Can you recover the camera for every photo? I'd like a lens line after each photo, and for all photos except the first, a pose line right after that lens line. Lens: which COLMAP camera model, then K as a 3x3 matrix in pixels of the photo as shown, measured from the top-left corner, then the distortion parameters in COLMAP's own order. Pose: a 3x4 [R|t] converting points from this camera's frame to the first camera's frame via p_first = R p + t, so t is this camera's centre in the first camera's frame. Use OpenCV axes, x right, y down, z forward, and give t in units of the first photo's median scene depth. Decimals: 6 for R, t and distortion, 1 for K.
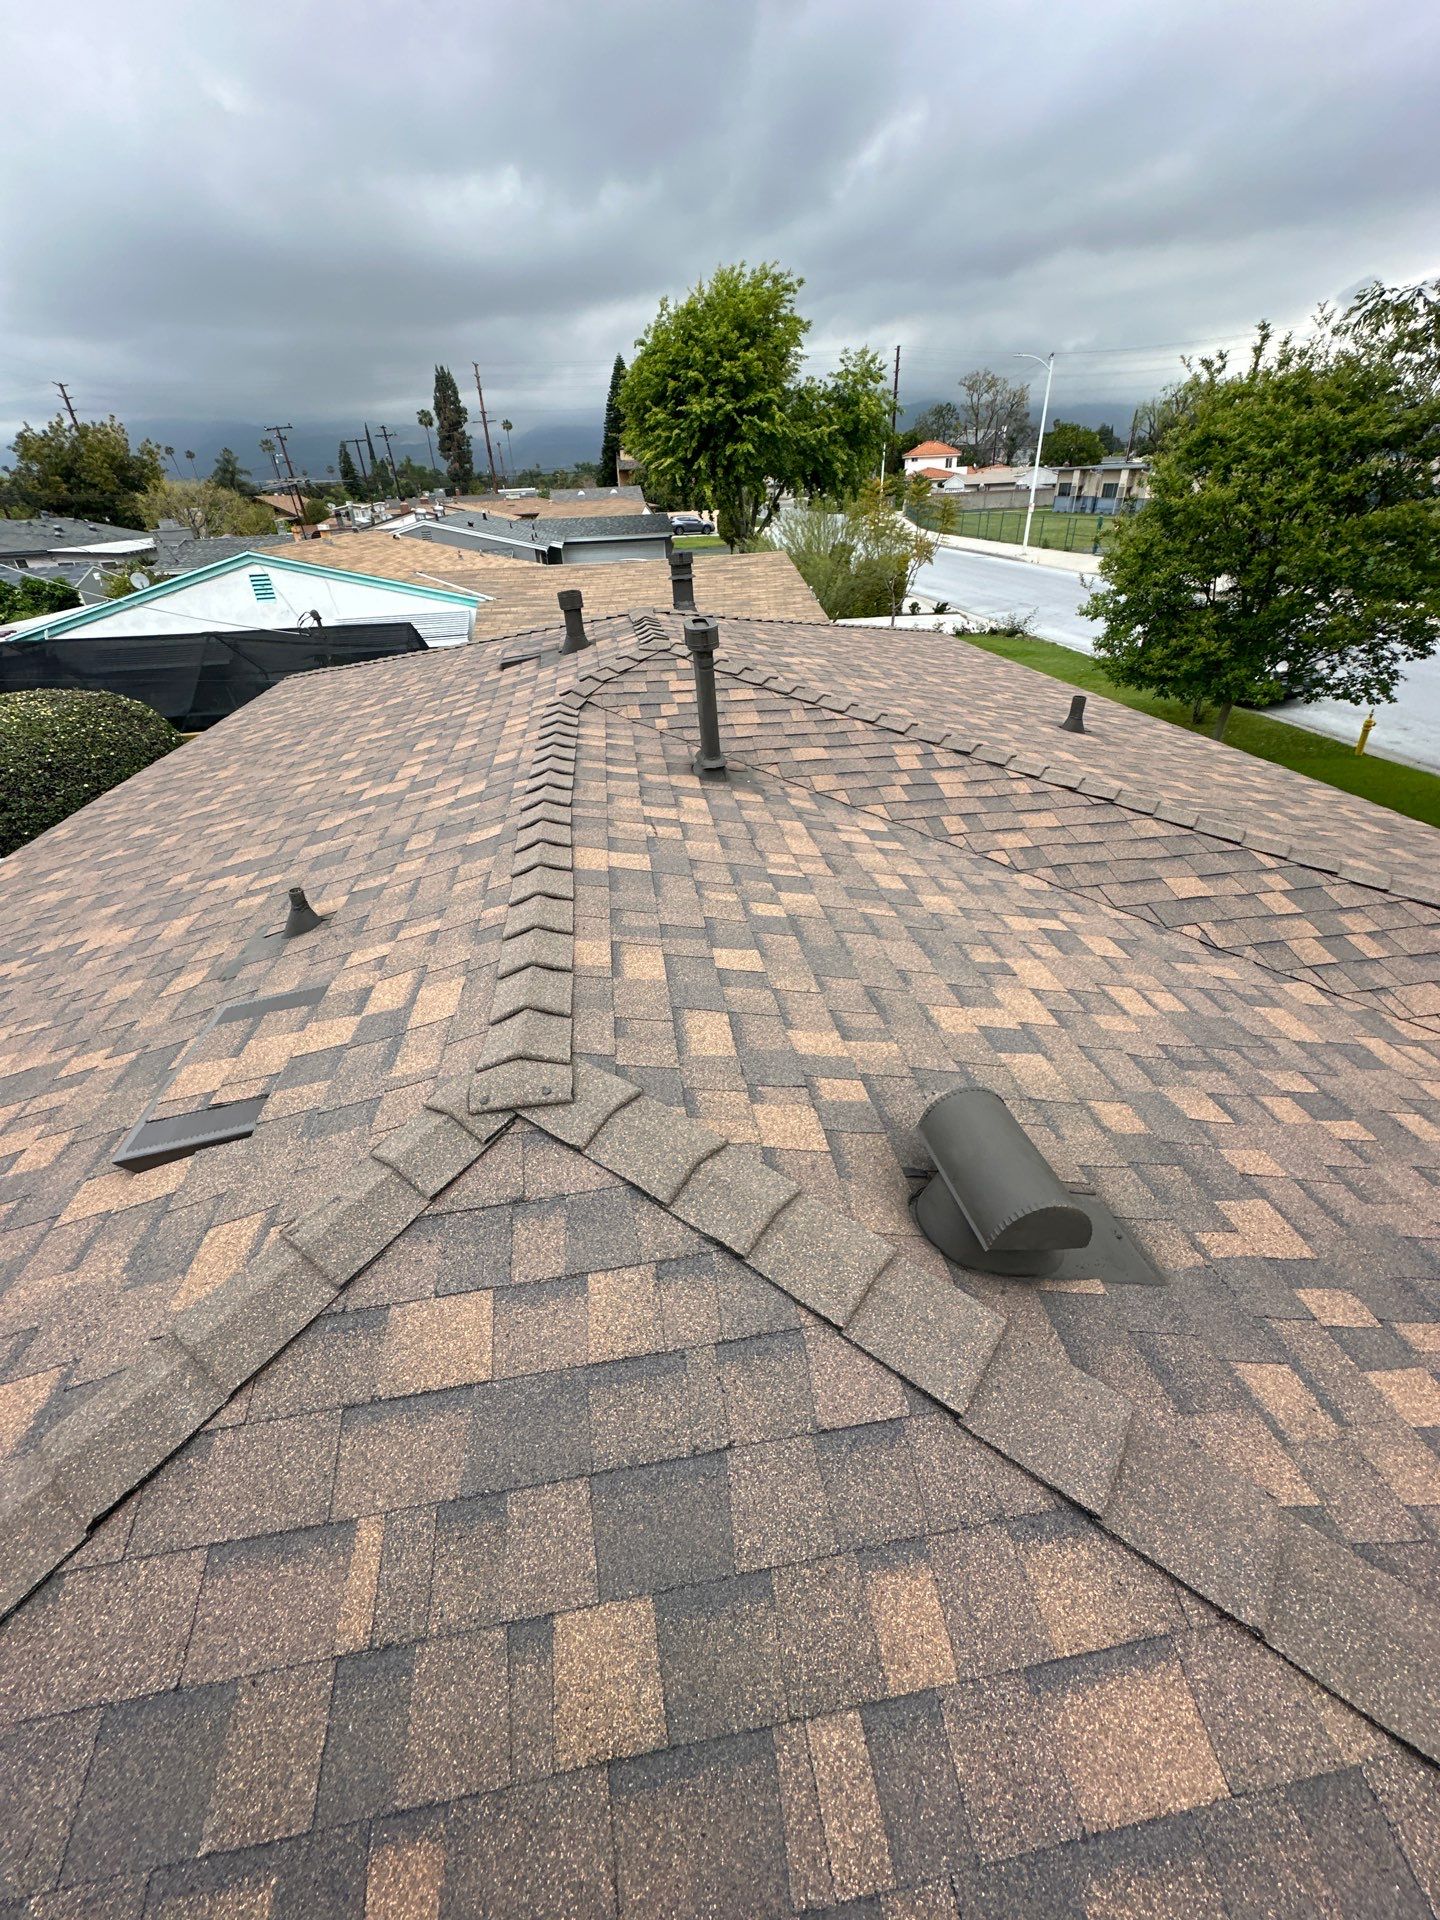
lens RADIAL K [[764.0, 0, 717.5], [0, 764.0, 959.7], [0, 0, 1]] dist [-0.003443, 0.000085]
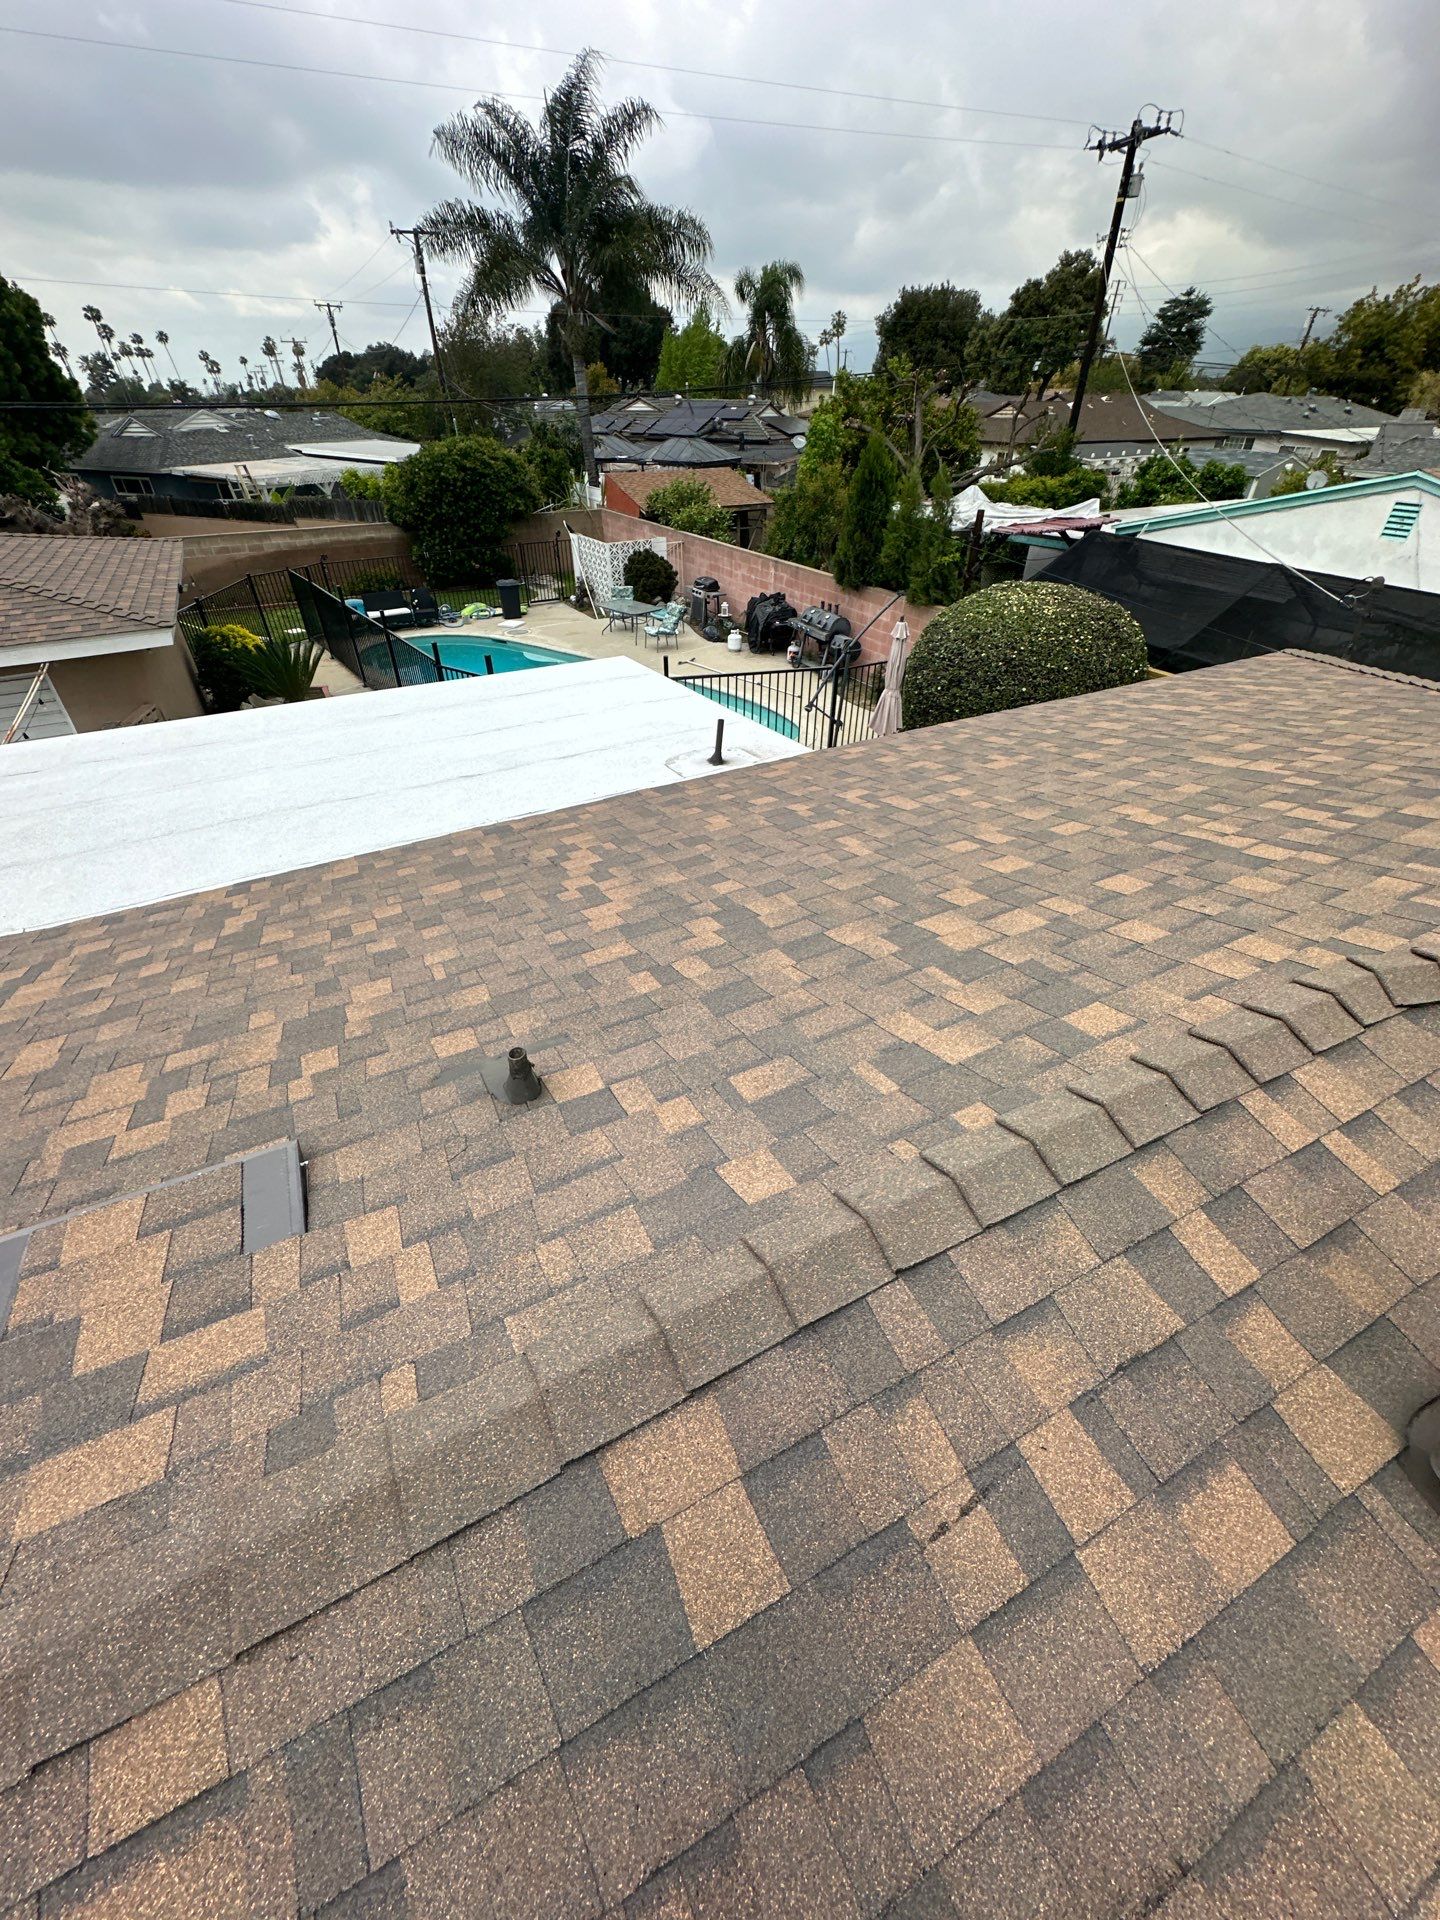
lens RADIAL K [[765.4, 0, 720.0], [0, 765.4, 958.4], [0, 0, 1]] dist [-0.002553, 0.000402]
pose [[0.334142, 0.595078, -0.730911, -0.000861], [-0.511175, 0.765943, 0.389912, -0.041737], [0.791864, 0.243338, 0.560123, 0.055814]]
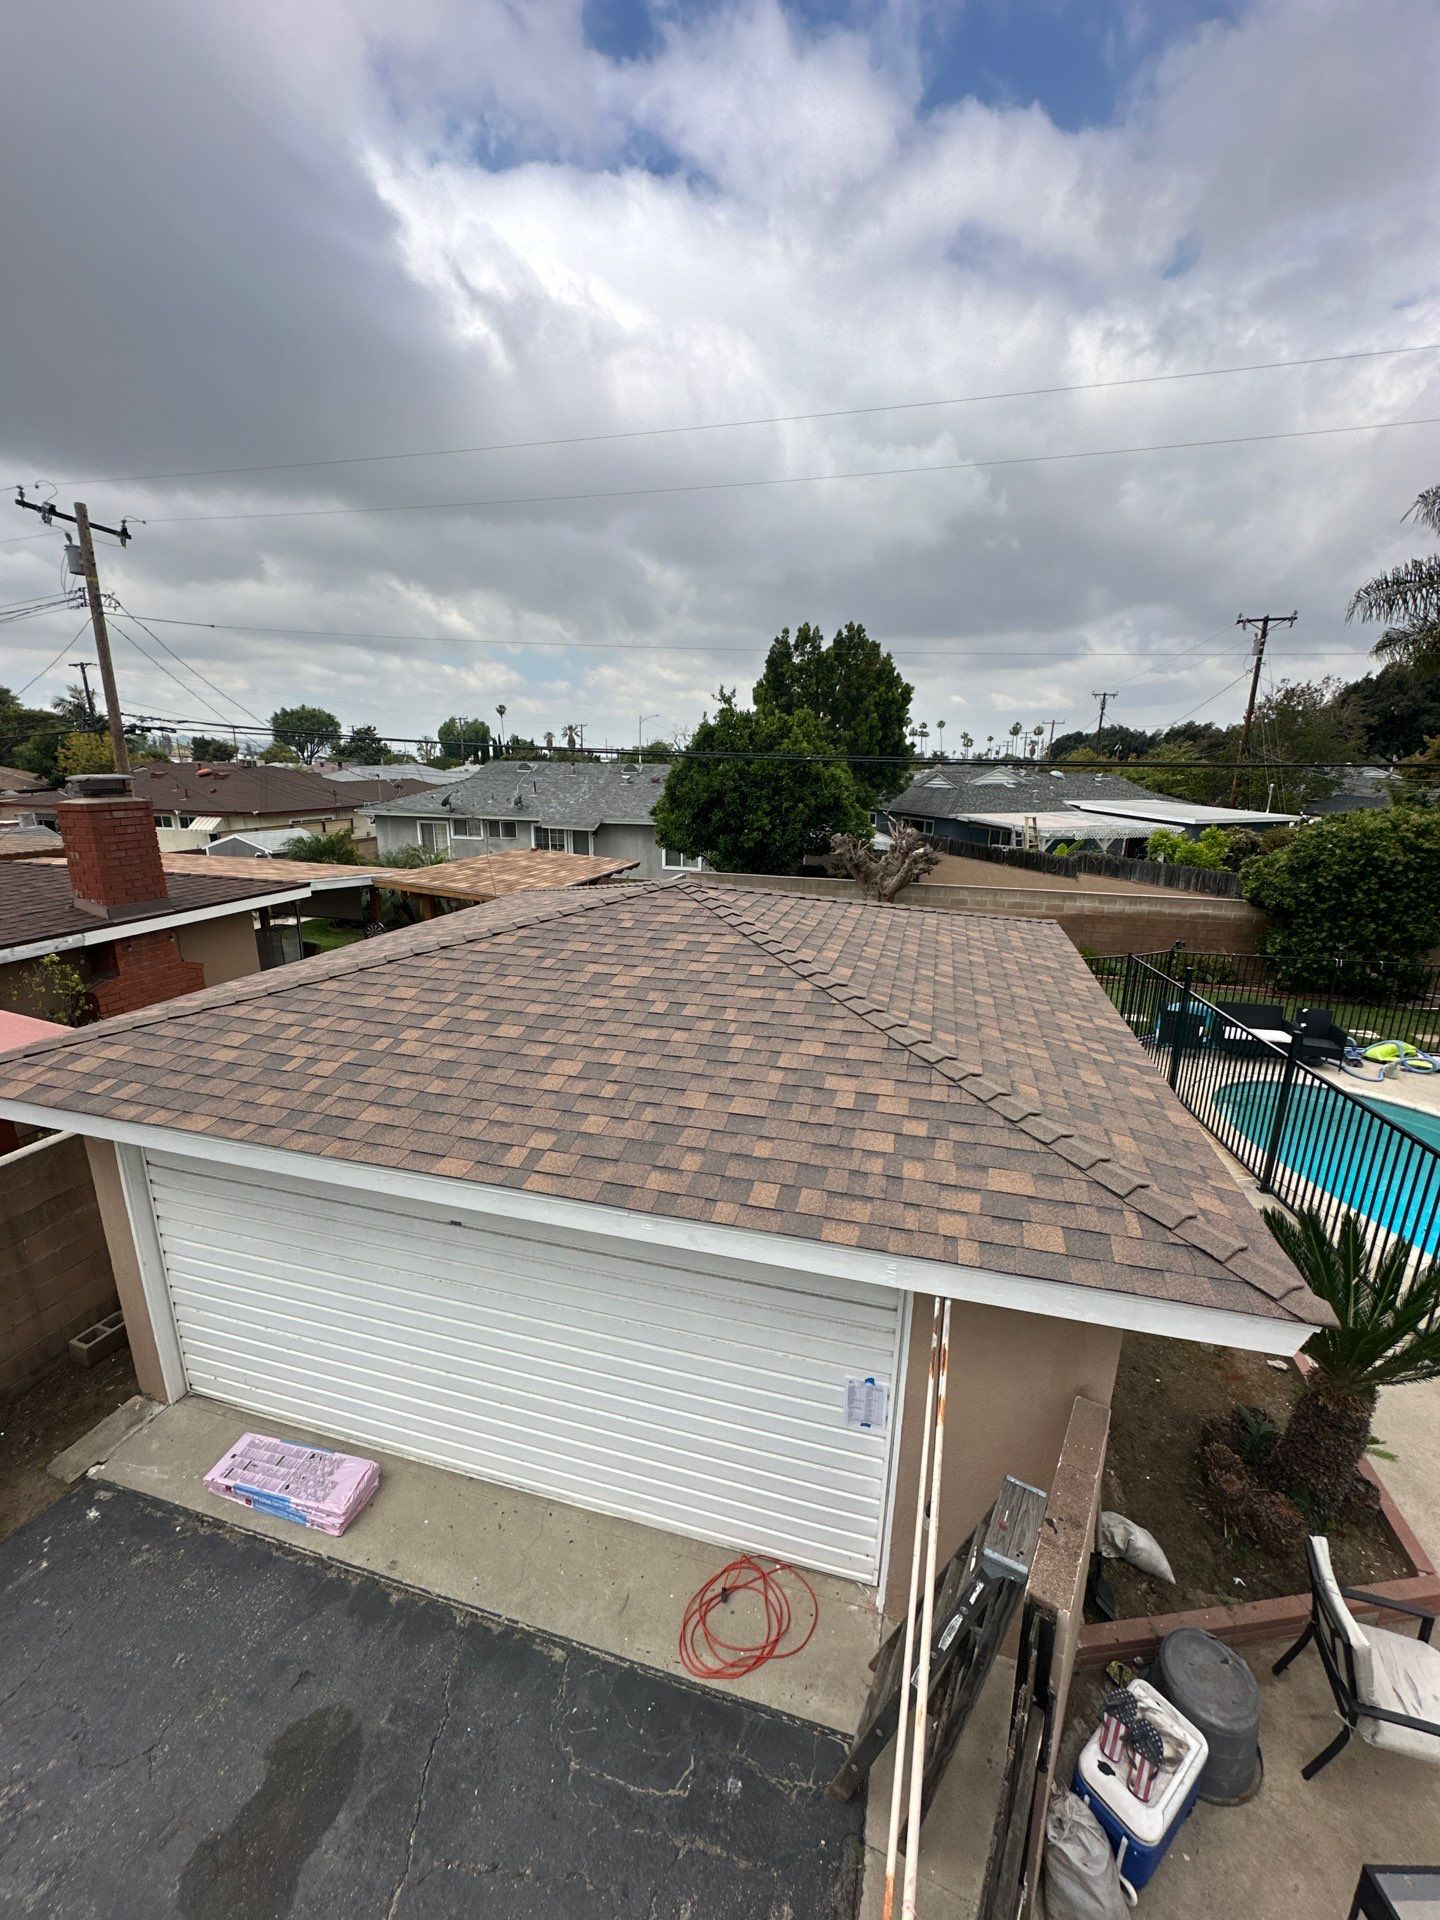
lens RADIAL K [[767.3, 0, 722.1], [0, 767.3, 959.4], [0, 0, 1]] dist [-0.002259, -0.000113]
pose [[-0.421763, 0.268310, -0.866098, -0.230174], [-0.475030, 0.748240, 0.463124, 0.031500], [0.772310, 0.606751, -0.188124, -0.030827]]
